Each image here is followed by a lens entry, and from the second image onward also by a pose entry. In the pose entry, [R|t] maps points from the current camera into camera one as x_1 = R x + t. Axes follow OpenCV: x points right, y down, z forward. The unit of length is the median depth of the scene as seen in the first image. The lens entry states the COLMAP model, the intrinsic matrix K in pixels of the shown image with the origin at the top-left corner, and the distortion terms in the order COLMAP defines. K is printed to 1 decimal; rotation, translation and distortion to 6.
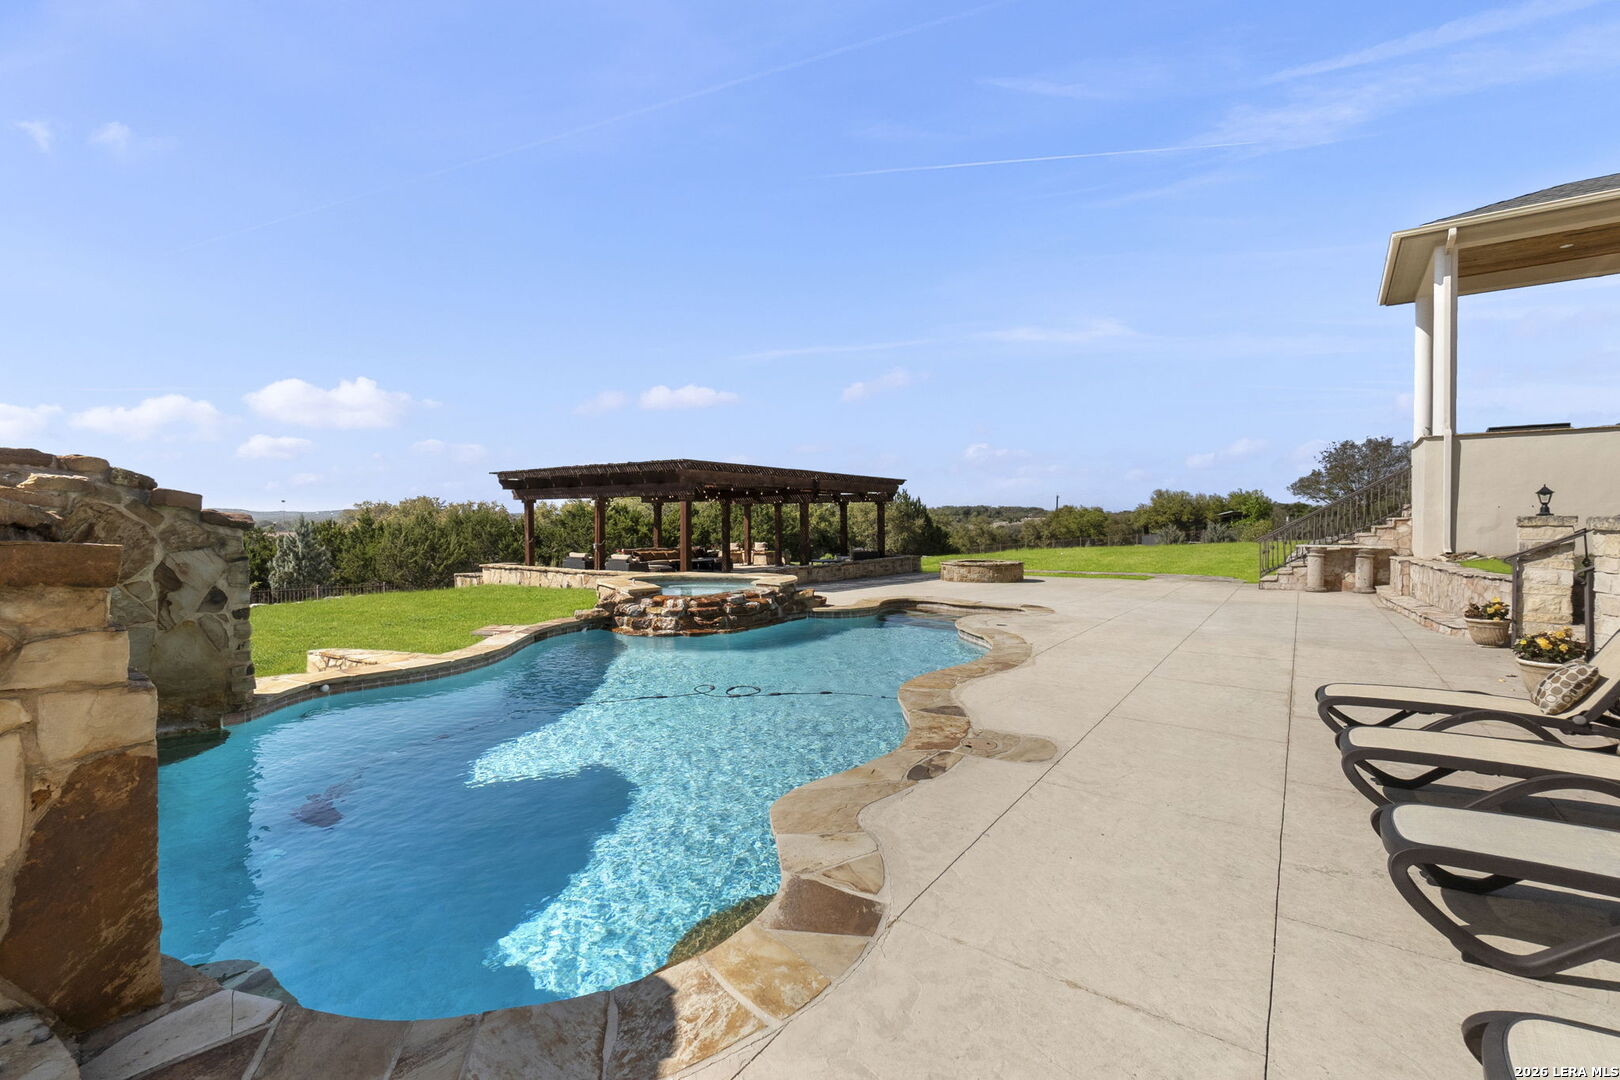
lens RADIAL K [[705.9, 0, 762.1], [0, 705.9, 532.4], [0, 0, 1]] dist [-0.004831, 0.001136]
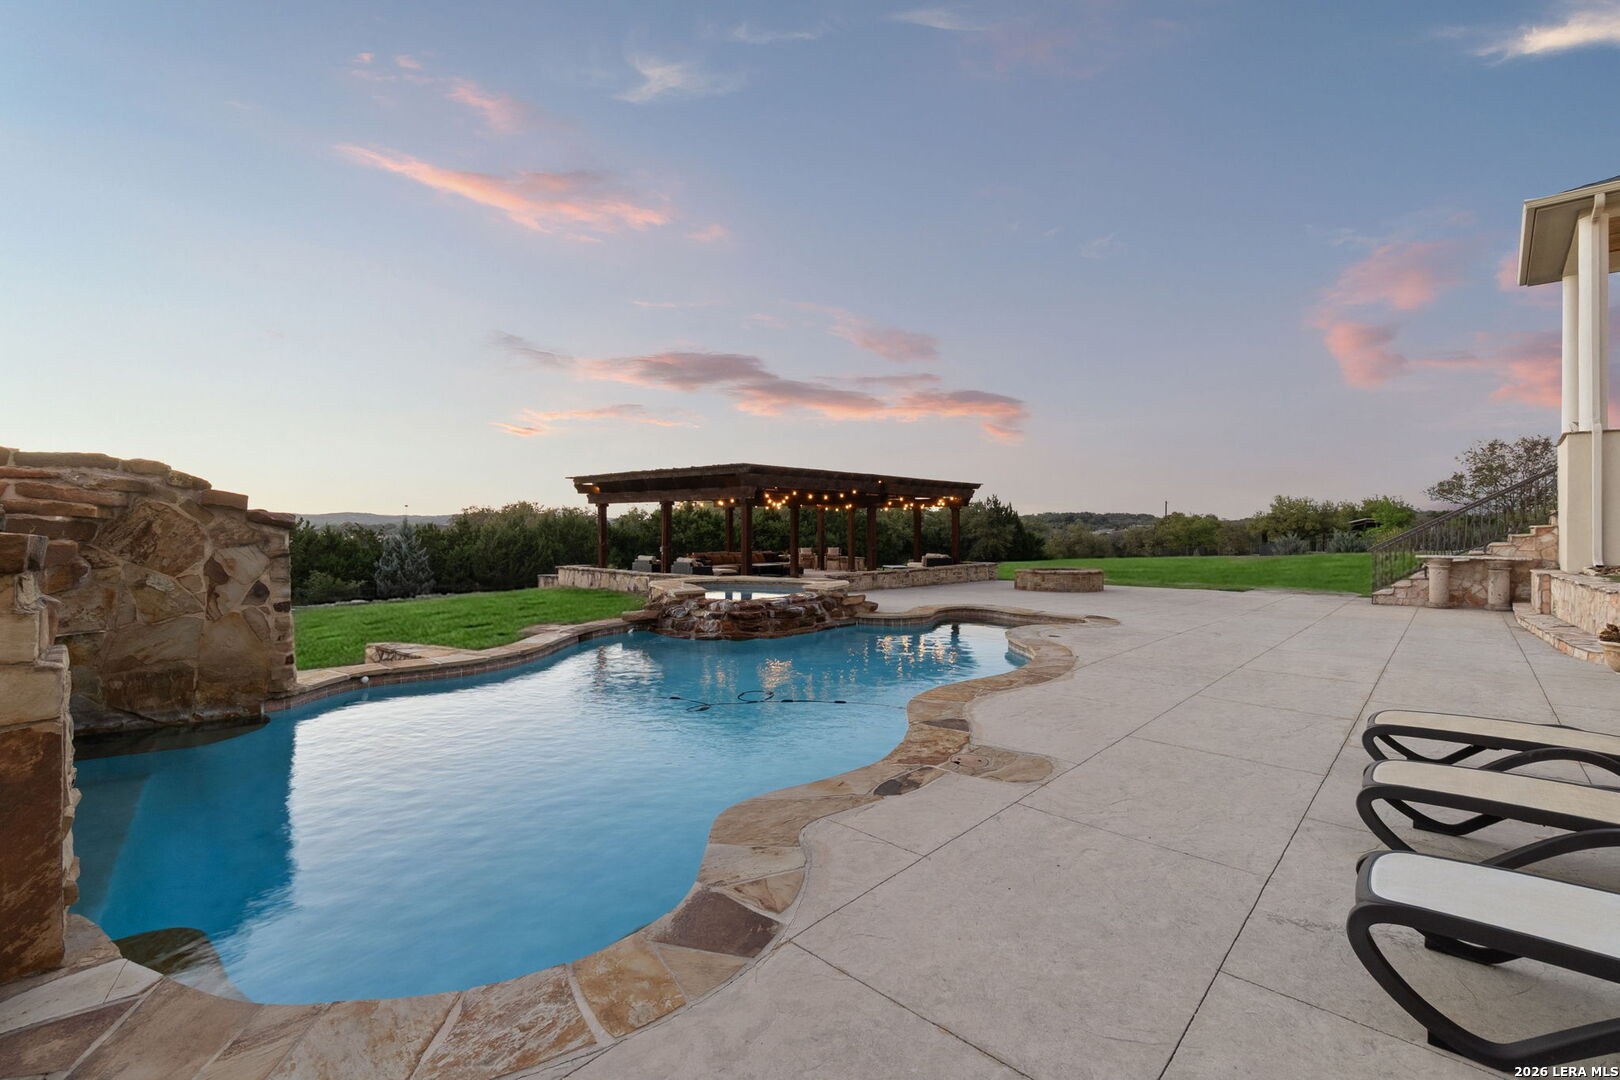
lens RADIAL K [[705.9, 0, 811.0], [0, 705.9, 526.7], [0, 0, 1]] dist [-0.004831, 0.001136]
pose [[0.992501, 0.005594, -0.122109, 0.125488], [-0.007910, 0.999798, -0.018488, 0.004774], [0.121981, 0.019315, 0.992344, 0.022484]]
